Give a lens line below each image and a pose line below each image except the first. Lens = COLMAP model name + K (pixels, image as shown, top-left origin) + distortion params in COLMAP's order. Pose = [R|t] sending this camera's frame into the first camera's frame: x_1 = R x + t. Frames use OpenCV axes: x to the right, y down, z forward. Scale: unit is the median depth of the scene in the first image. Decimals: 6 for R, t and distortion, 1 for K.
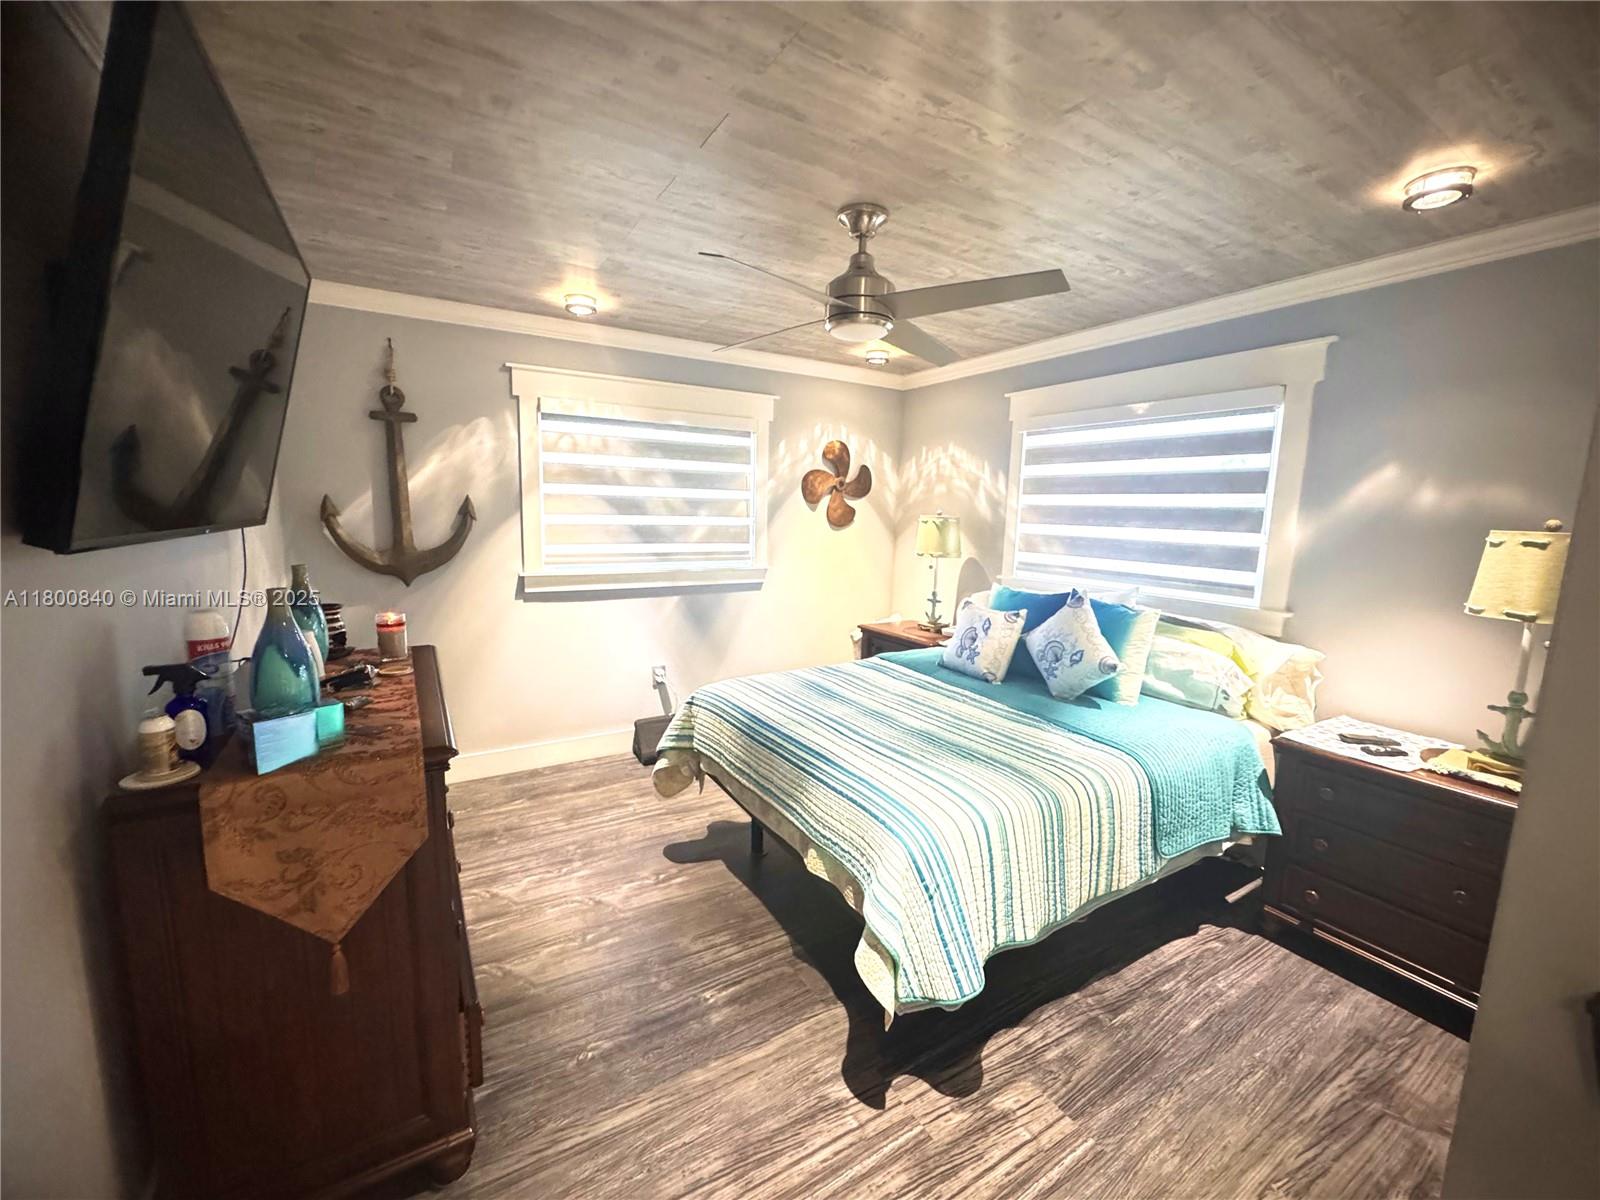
lens RADIAL K [[633.5, 0, 798.7], [0, 633.5, 597.4], [0, 0, 1]] dist [-0.003614, 0.000835]
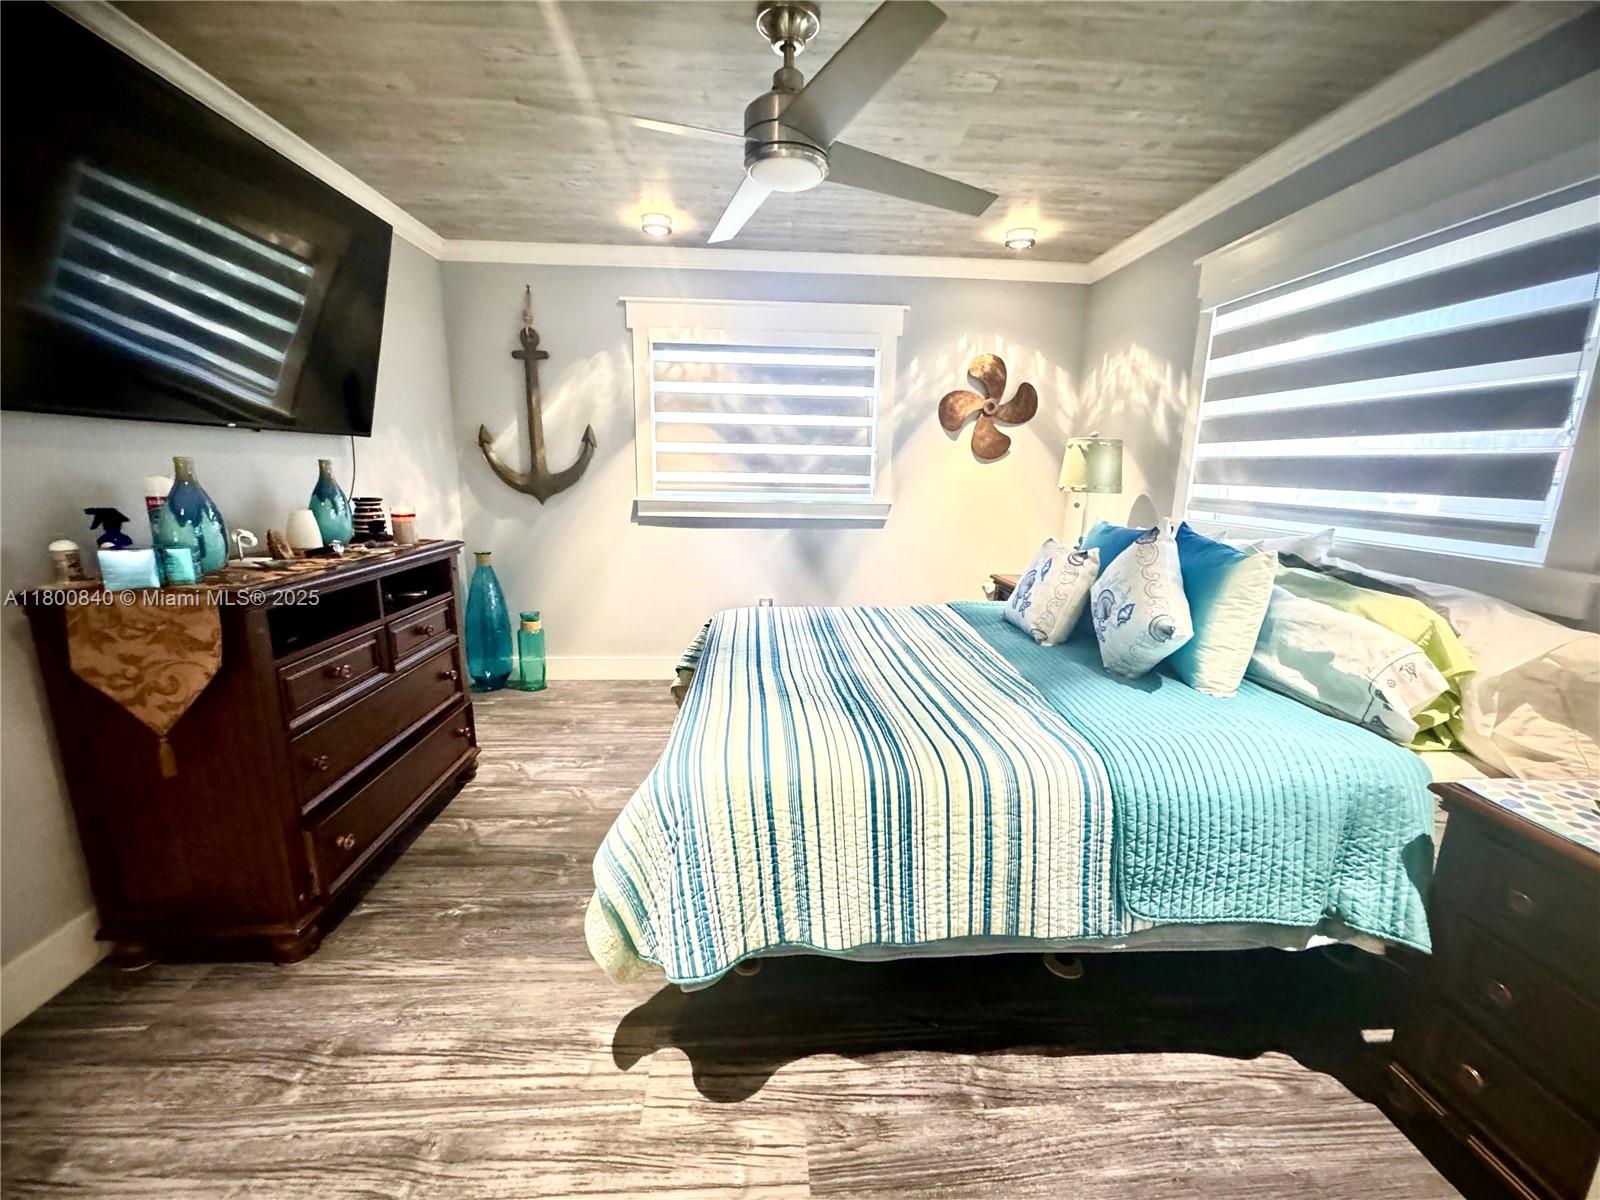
lens RADIAL K [[633.5, 0, 798.8], [0, 633.5, 596.9], [0, 0, 1]] dist [-0.003614, 0.000835]
pose [[0.885019, 0.088110, -0.457141, 0.434646], [-0.062286, 0.995509, 0.071291, 0.049086], [0.461369, -0.034621, 0.886532, 0.224617]]
